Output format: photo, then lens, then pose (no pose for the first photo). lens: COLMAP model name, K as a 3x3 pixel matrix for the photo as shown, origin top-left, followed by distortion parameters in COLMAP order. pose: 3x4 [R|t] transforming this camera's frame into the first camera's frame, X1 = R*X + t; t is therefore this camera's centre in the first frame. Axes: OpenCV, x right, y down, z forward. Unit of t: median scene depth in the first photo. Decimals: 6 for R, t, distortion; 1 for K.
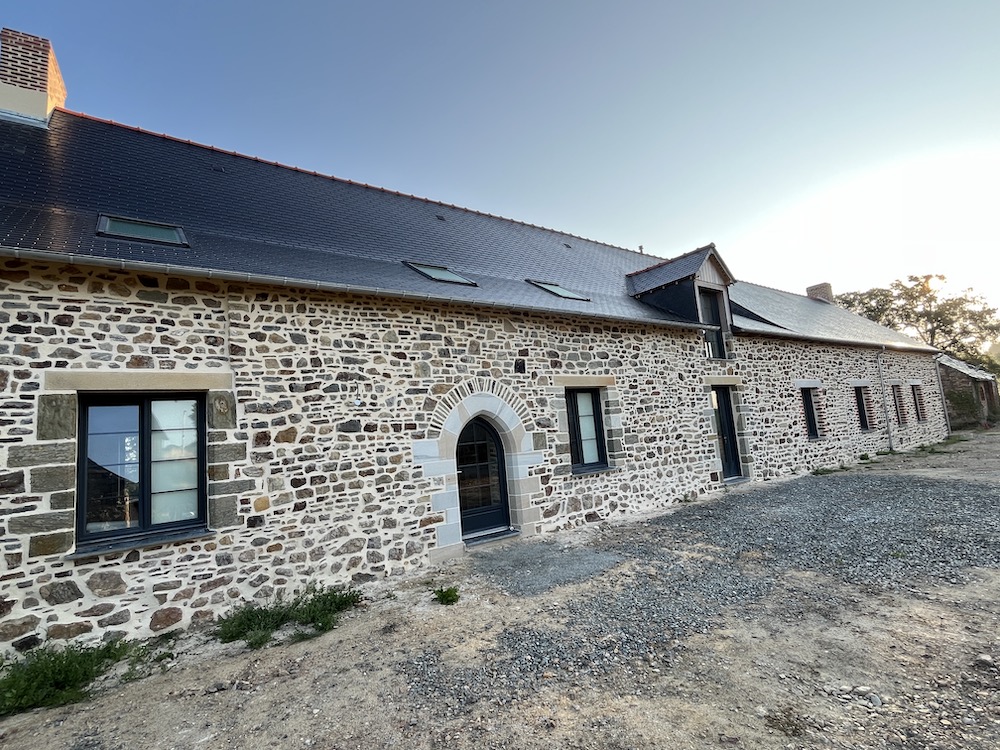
lens RADIAL K [[495.4, 0, 499.8], [0, 495.4, 374.2], [0, 0, 1]] dist [-0.000044, -0.000012]
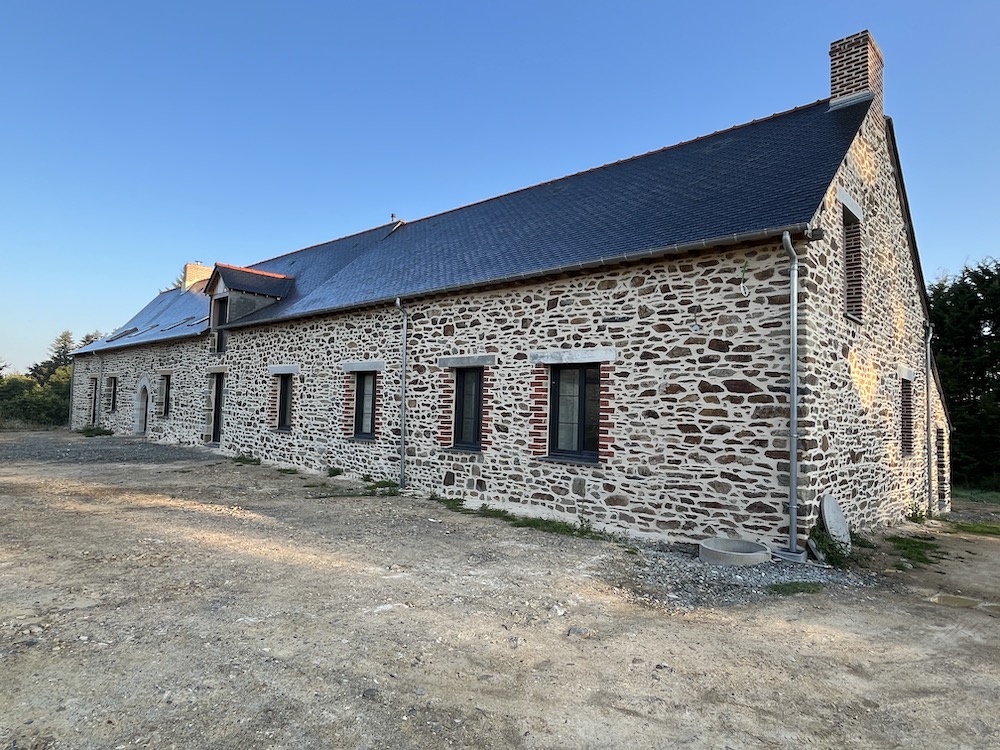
lens RADIAL K [[582.3, 0, 500.2], [0, 582.3, 375.3], [0, 0, 1]] dist [-0.000015, -0.000006]
pose [[0.196242, 0.035233, -0.979922, 1.876347], [0.075647, 0.995832, 0.050954, 0.005780], [0.977633, -0.084127, 0.192759, 1.272287]]
